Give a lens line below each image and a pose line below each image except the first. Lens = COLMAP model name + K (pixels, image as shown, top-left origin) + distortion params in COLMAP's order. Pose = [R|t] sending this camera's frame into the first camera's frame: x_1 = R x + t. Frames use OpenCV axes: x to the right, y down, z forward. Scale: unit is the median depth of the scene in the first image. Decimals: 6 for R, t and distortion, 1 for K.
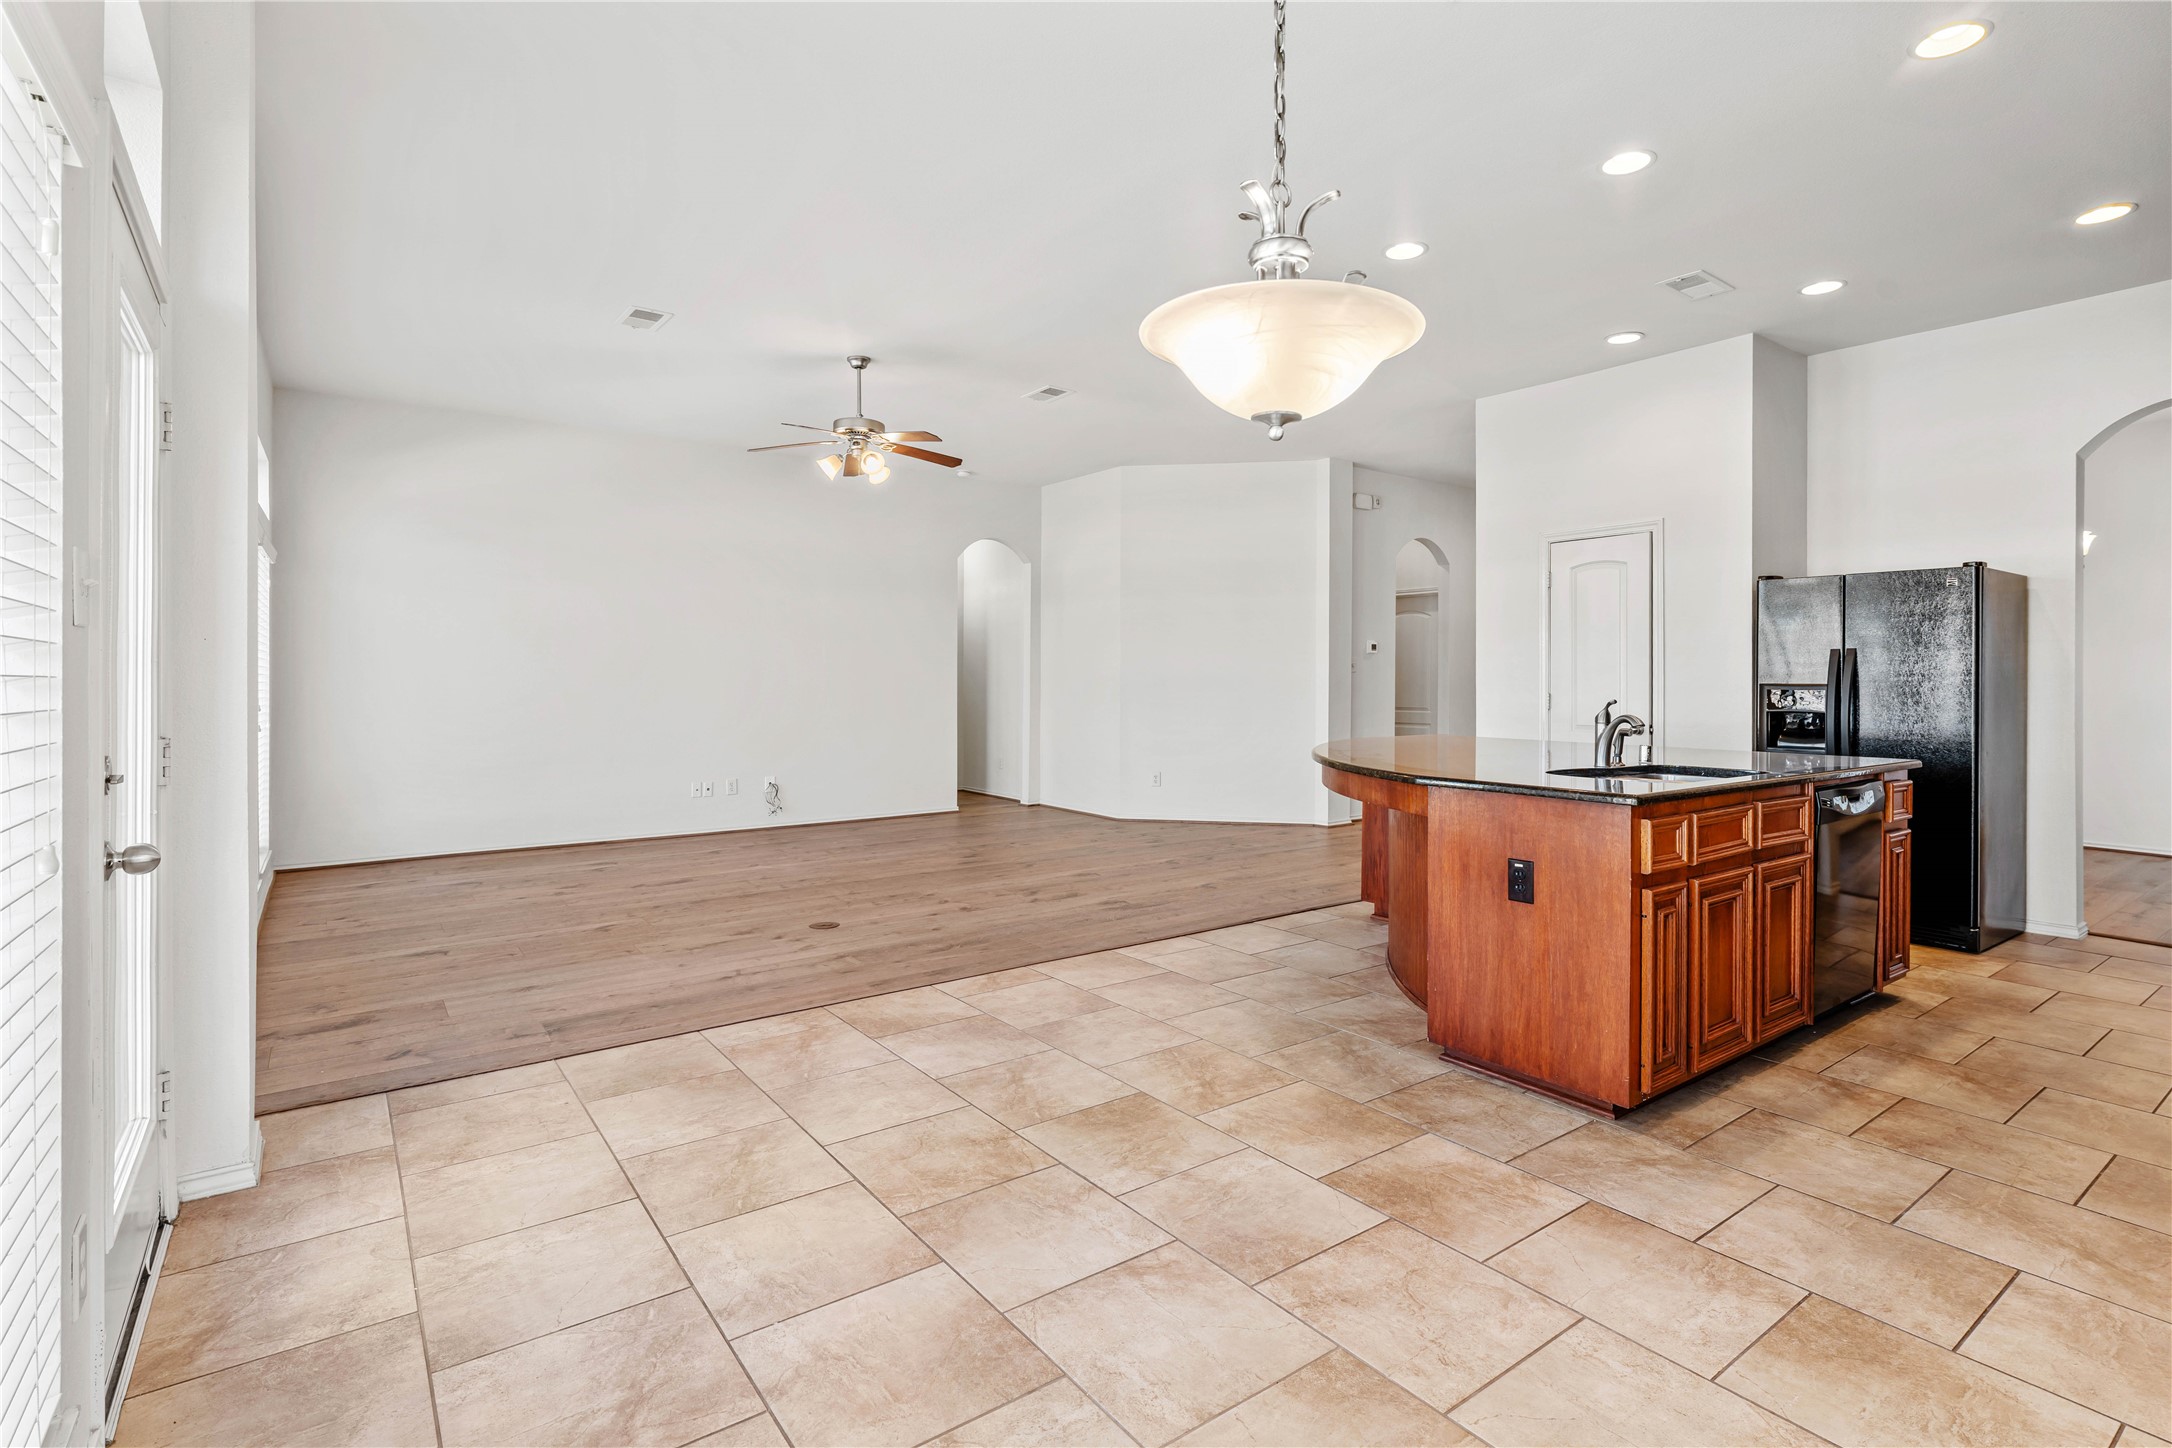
lens RADIAL K [[1032.6, 0, 1095.8], [0, 1032.6, 683.3], [0, 0, 1]] dist [-0.001886, 0.000419]
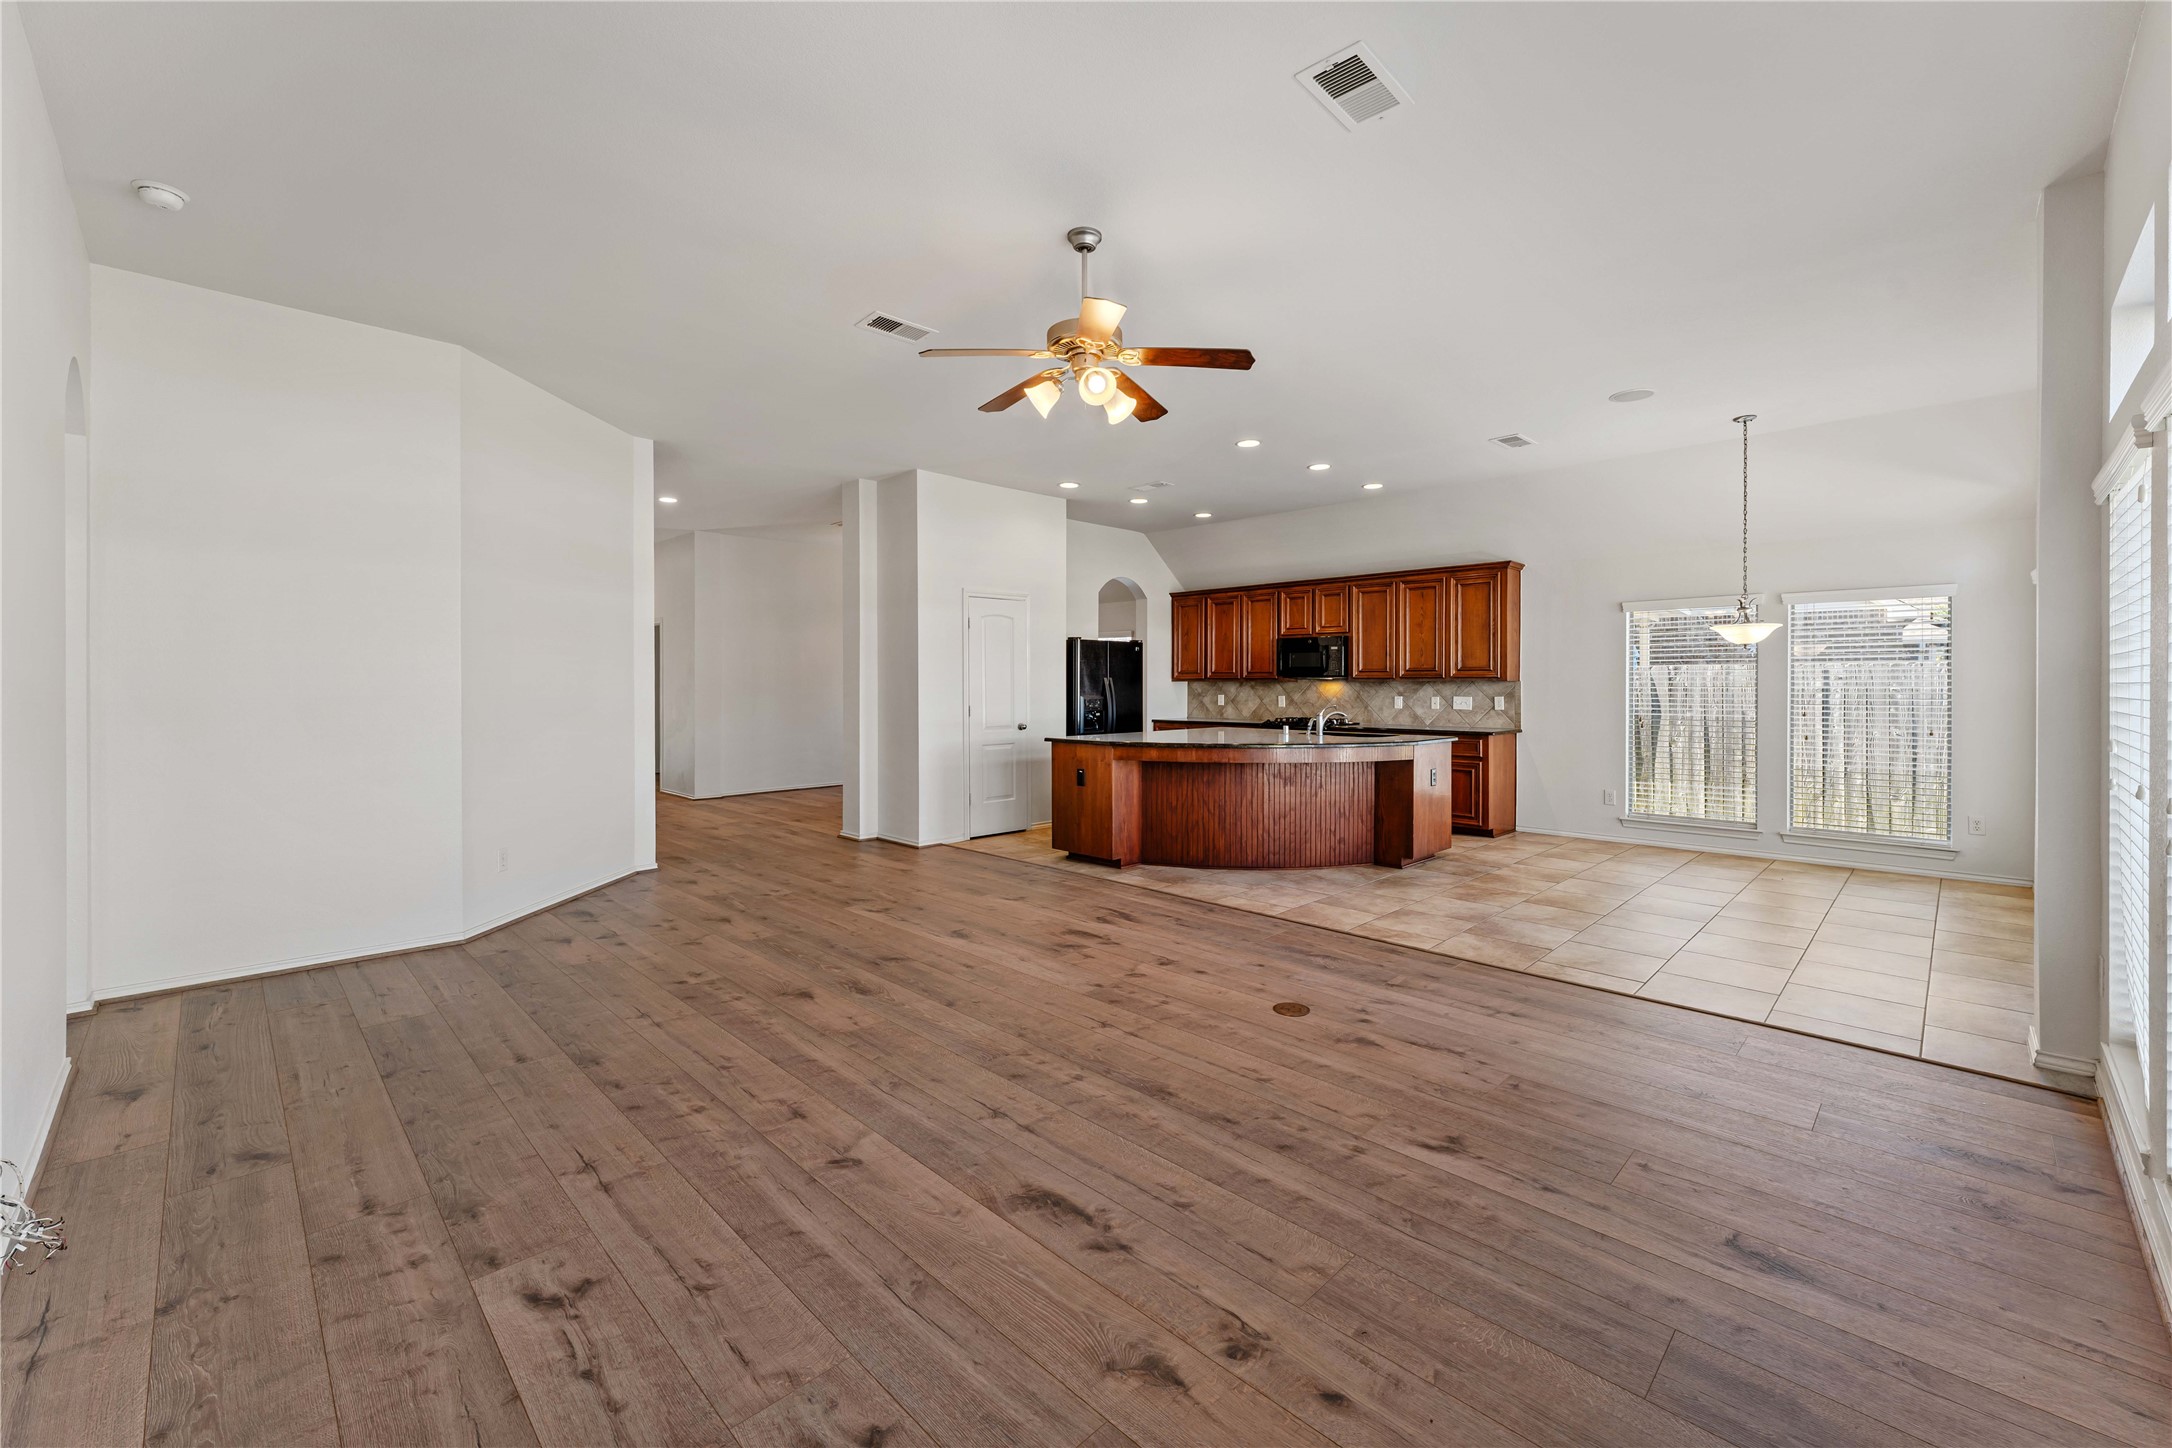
lens RADIAL K [[878.5, 0, 1093.8], [0, 878.5, 689.3], [0, 0, 1]] dist [-0.000194, -0.000303]
pose [[-0.152702, -0.008153, 0.988239, -0.941885], [0.004812, 0.999948, 0.008994, -0.027283], [-0.988261, 0.006129, -0.152655, 1.281089]]
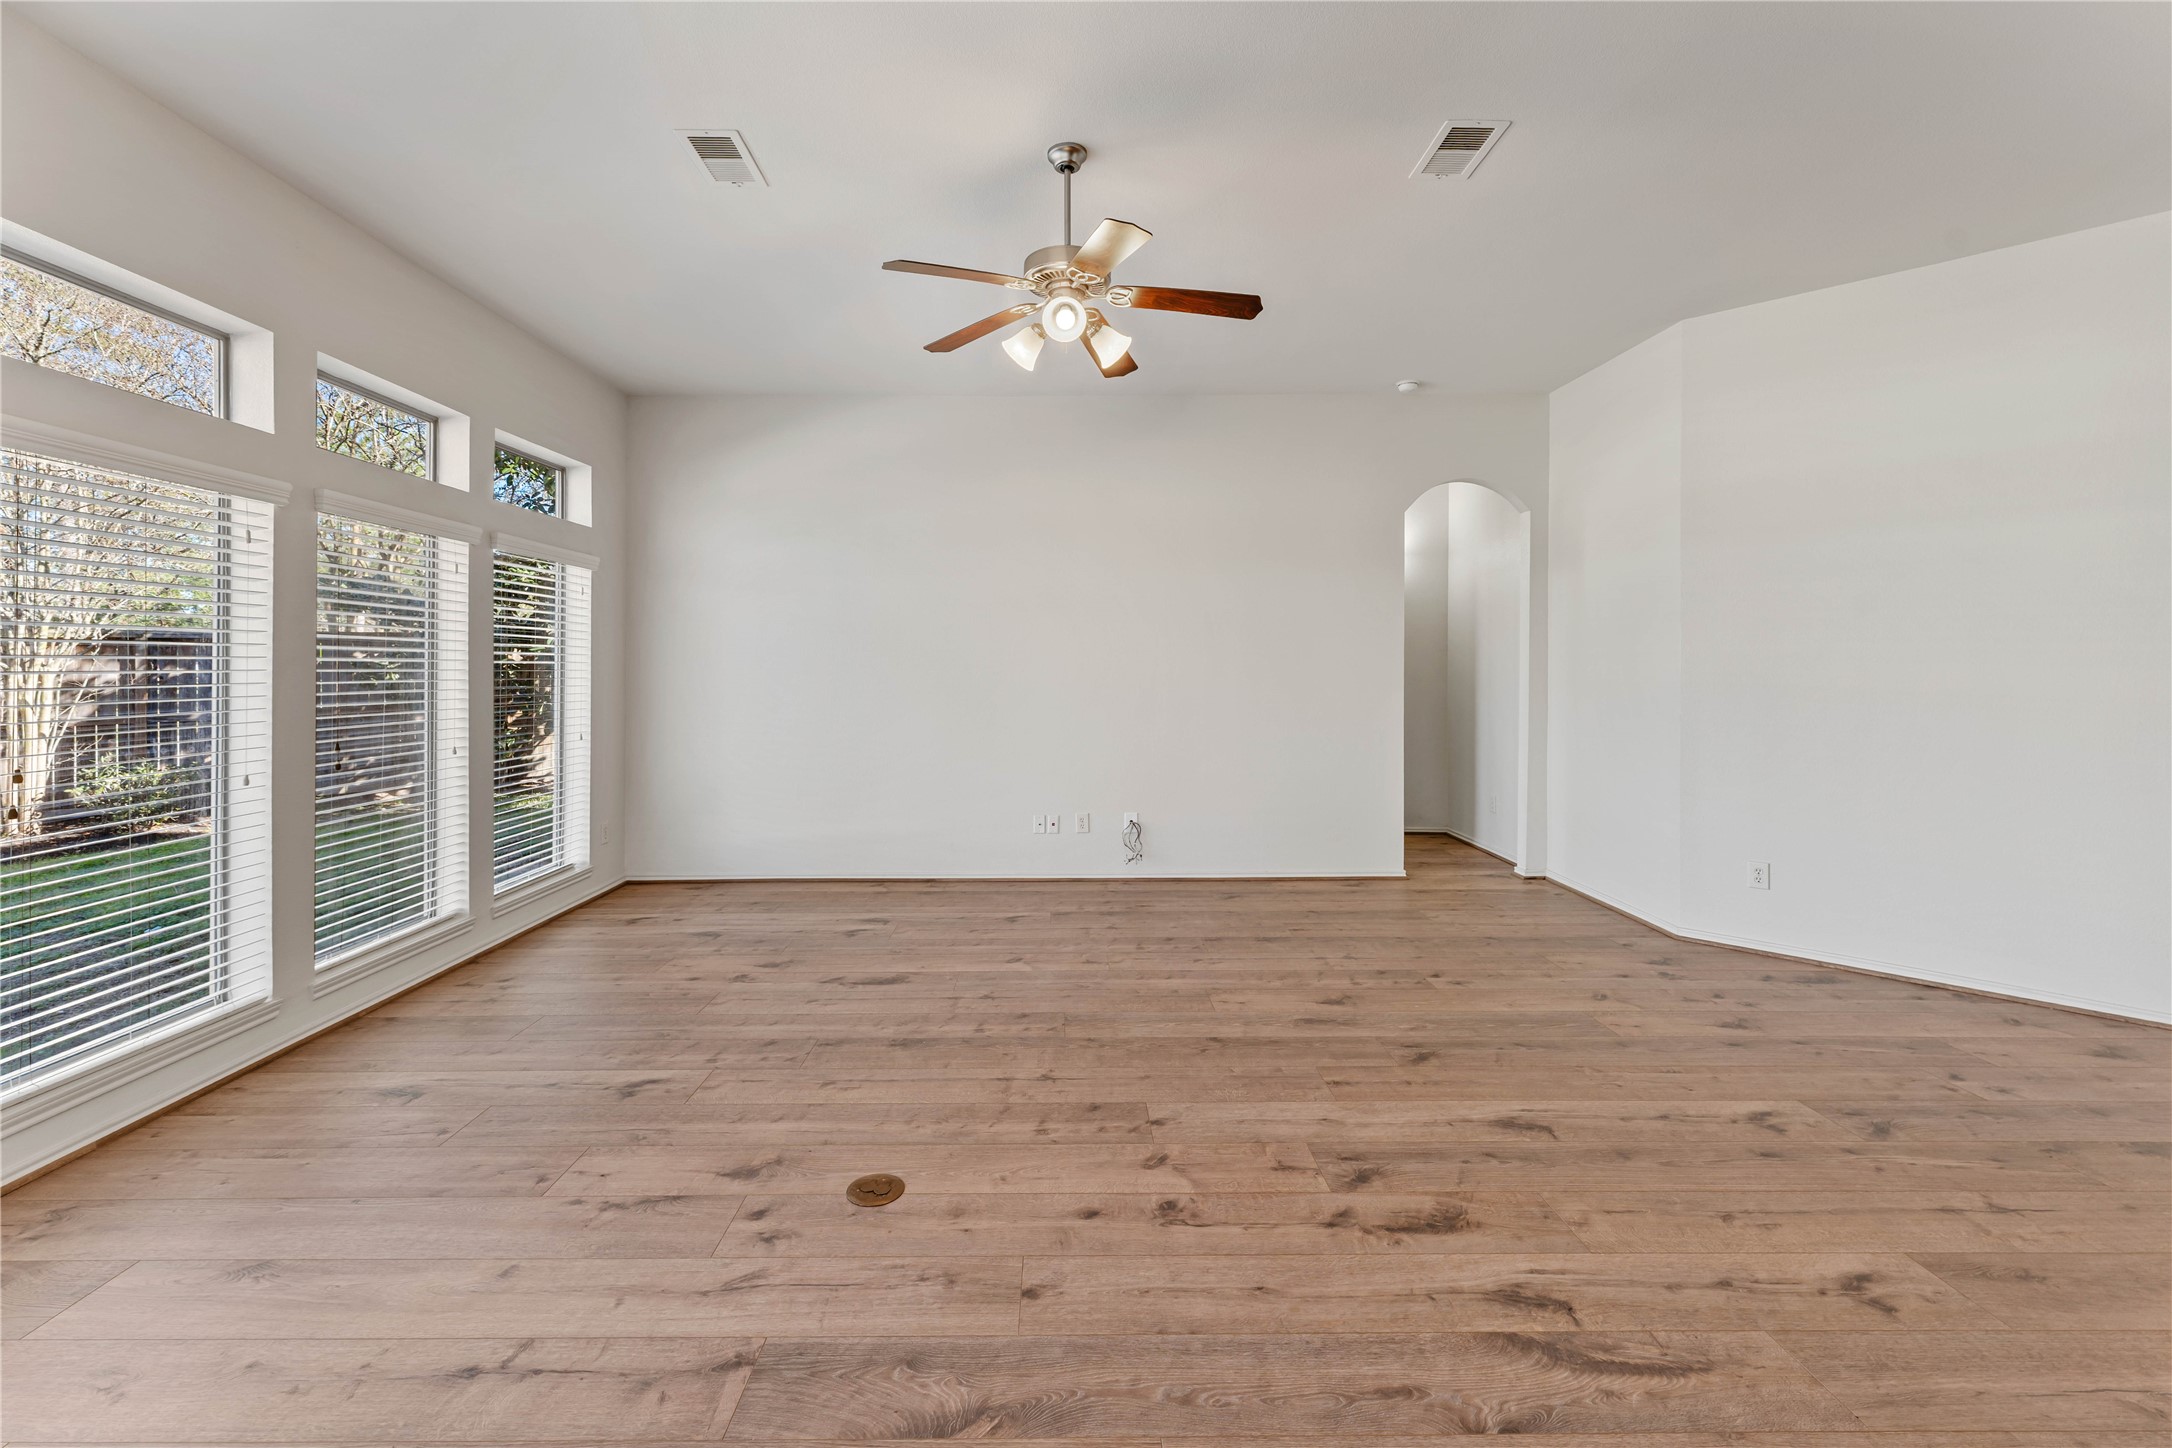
lens RADIAL K [[922.8, 0, 1072.4], [0, 922.8, 669.0], [0, 0, 1]] dist [-0.001376, -0.000132]
pose [[0.811835, 0.000764, -0.583886, 0.087865], [-0.002286, 0.999996, -0.001870, -0.026780], [0.583882, 0.002852, 0.811833, 0.692478]]
